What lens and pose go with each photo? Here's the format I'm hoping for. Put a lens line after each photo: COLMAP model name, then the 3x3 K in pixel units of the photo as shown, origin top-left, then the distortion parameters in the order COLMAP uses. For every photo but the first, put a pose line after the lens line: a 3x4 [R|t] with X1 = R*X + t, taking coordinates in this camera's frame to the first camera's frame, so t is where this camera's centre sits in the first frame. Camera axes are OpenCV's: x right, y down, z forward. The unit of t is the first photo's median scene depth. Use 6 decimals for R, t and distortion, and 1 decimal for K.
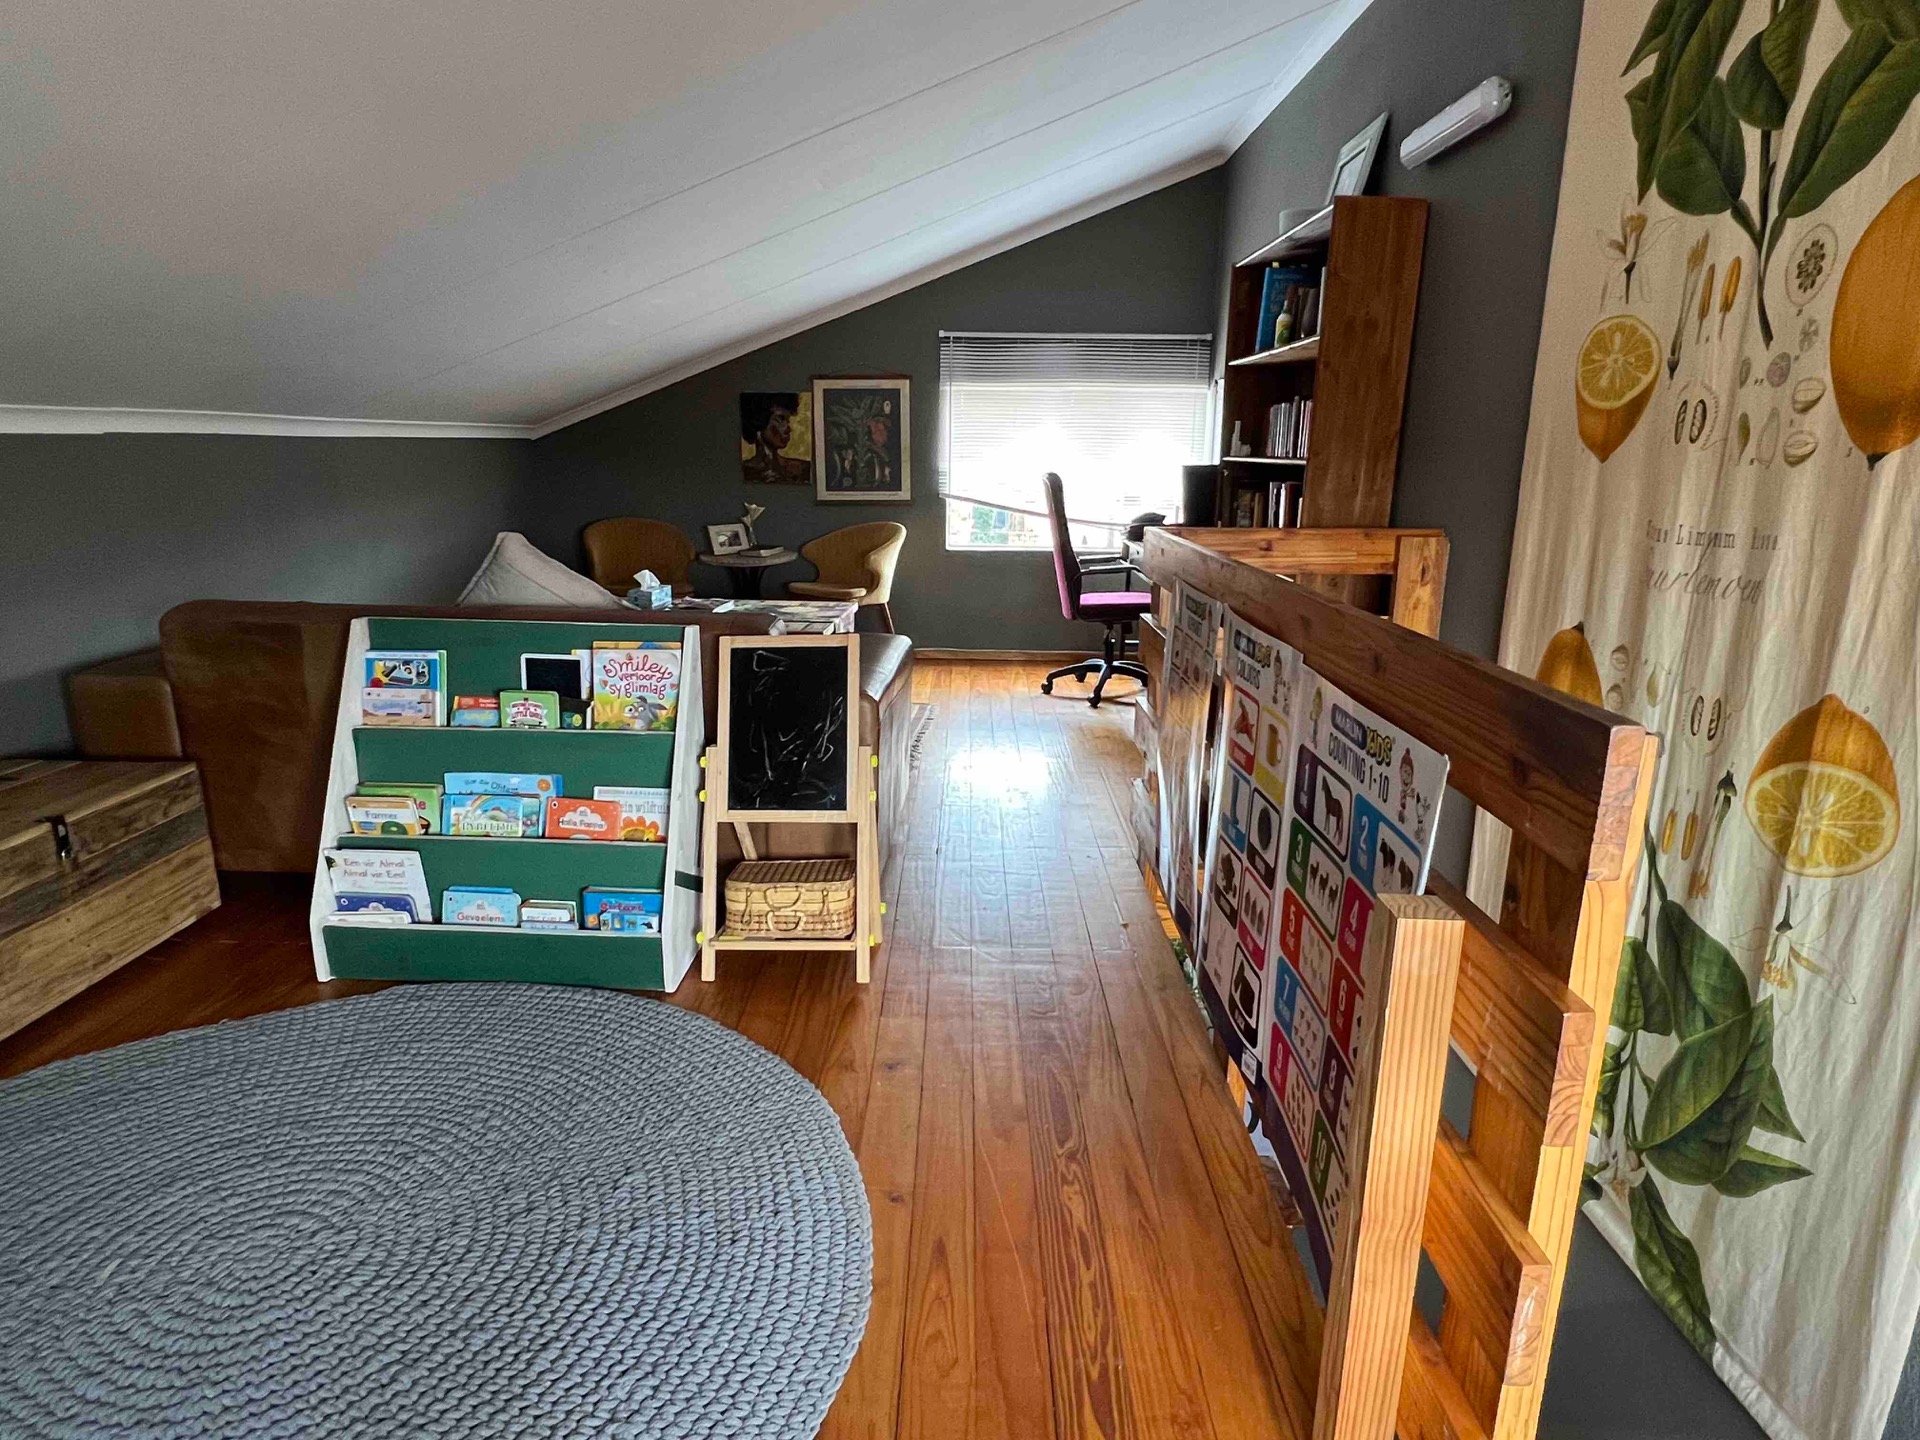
lens RADIAL K [[1071.1, 0, 955.1], [0, 1071.1, 714.1], [0, 0, 1]] dist [0.002516, -0.000016]
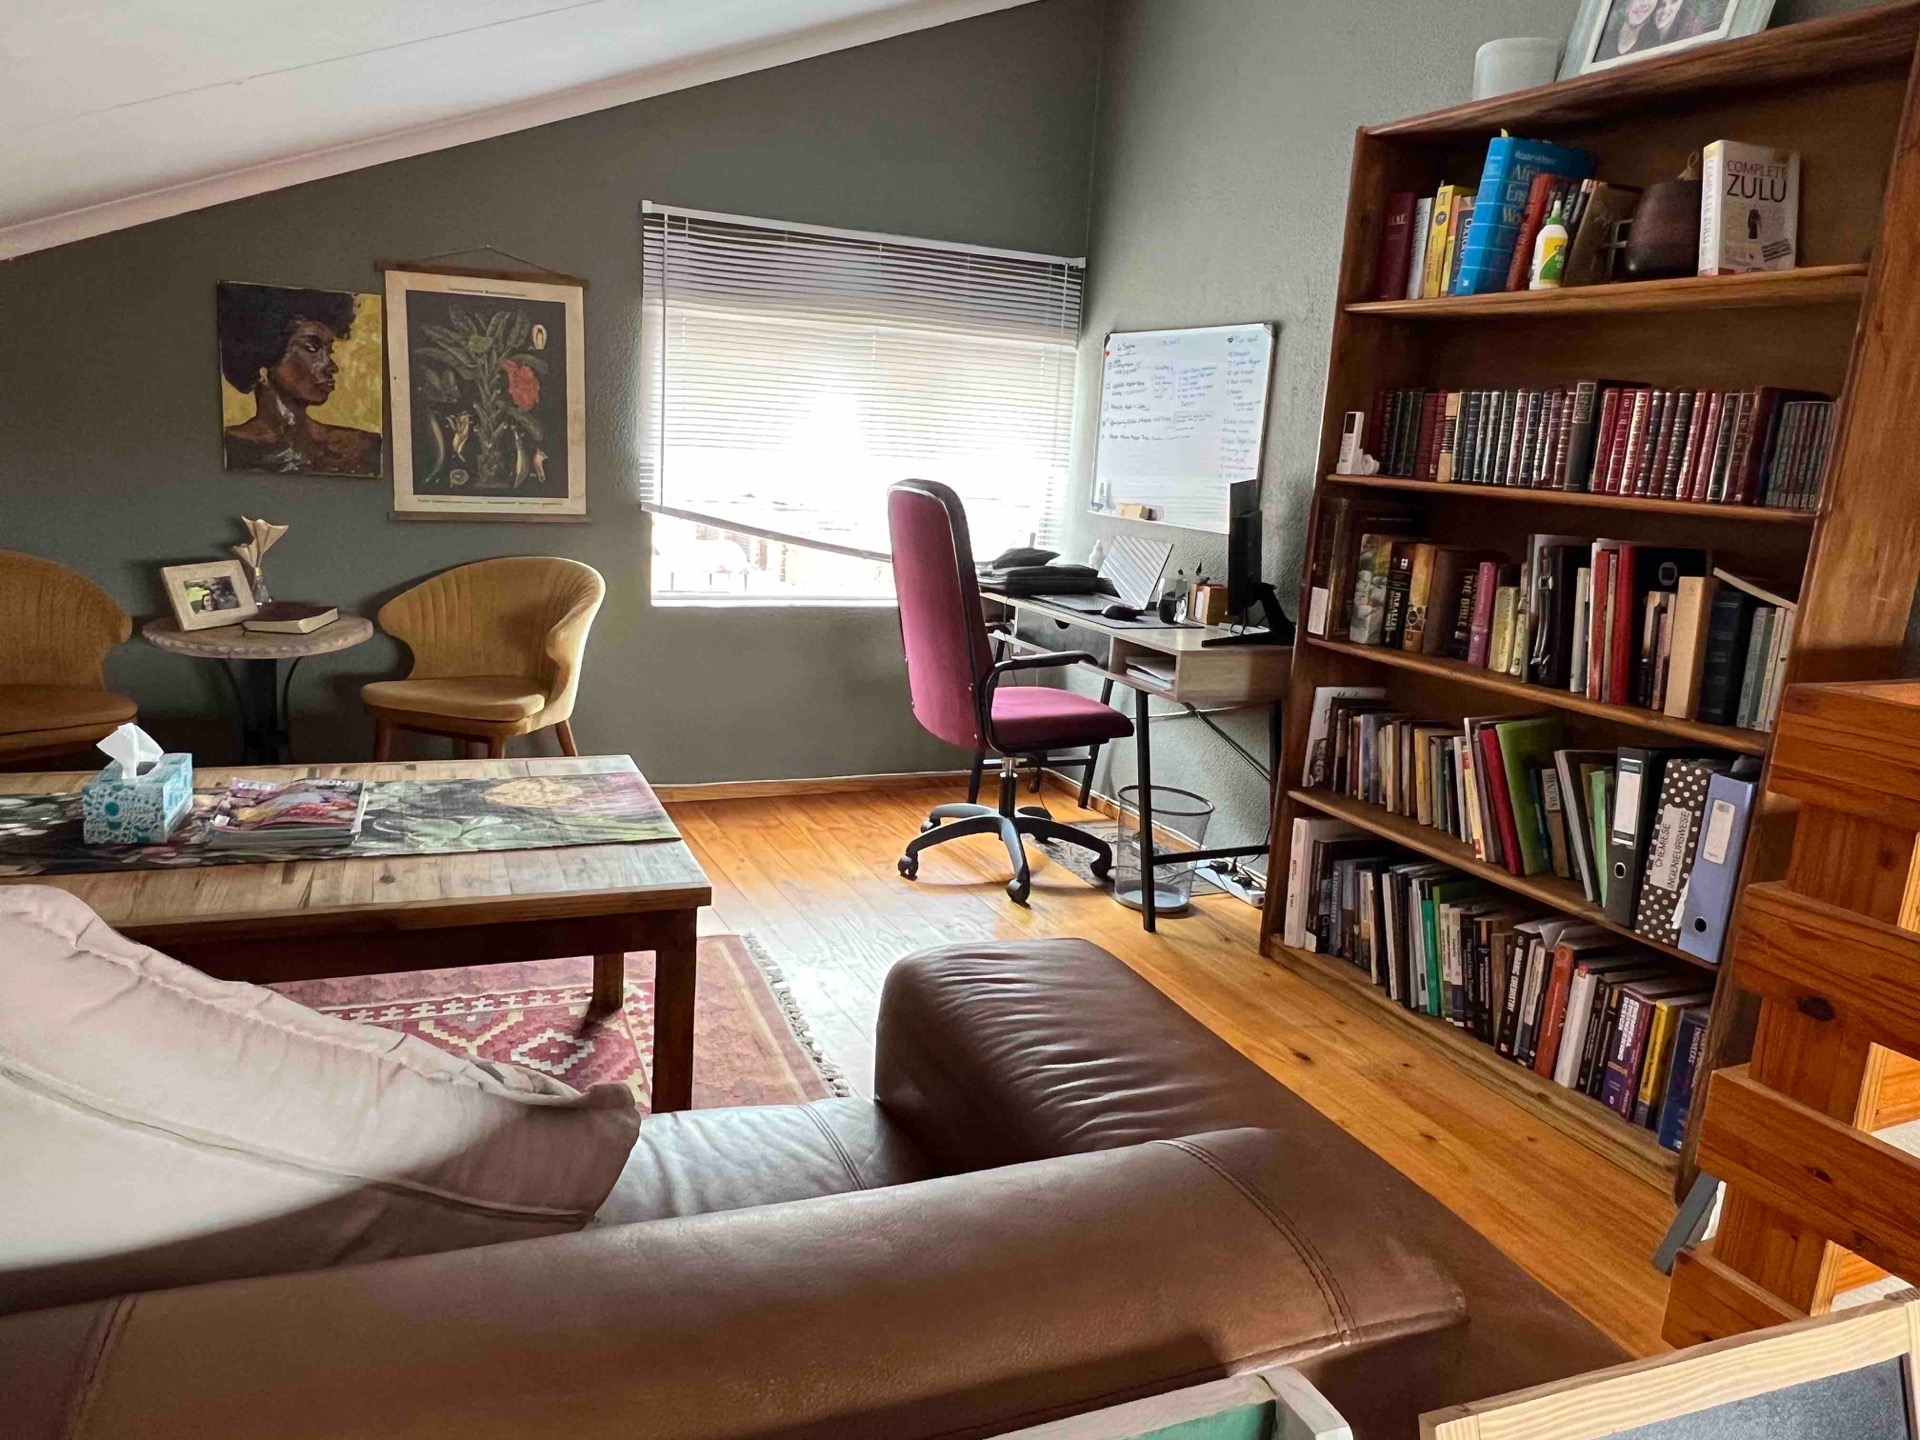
lens RADIAL K [[1343.6, 0, 959.5], [0, 1343.6, 726.5], [0, 0, 1]] dist [-0.003021, 0.000433]
pose [[0.903331, -0.048600, 0.426183, -0.165871], [0.054146, 0.998533, -0.000898, -0.086431], [-0.425514, 0.023887, 0.904637, 0.329708]]
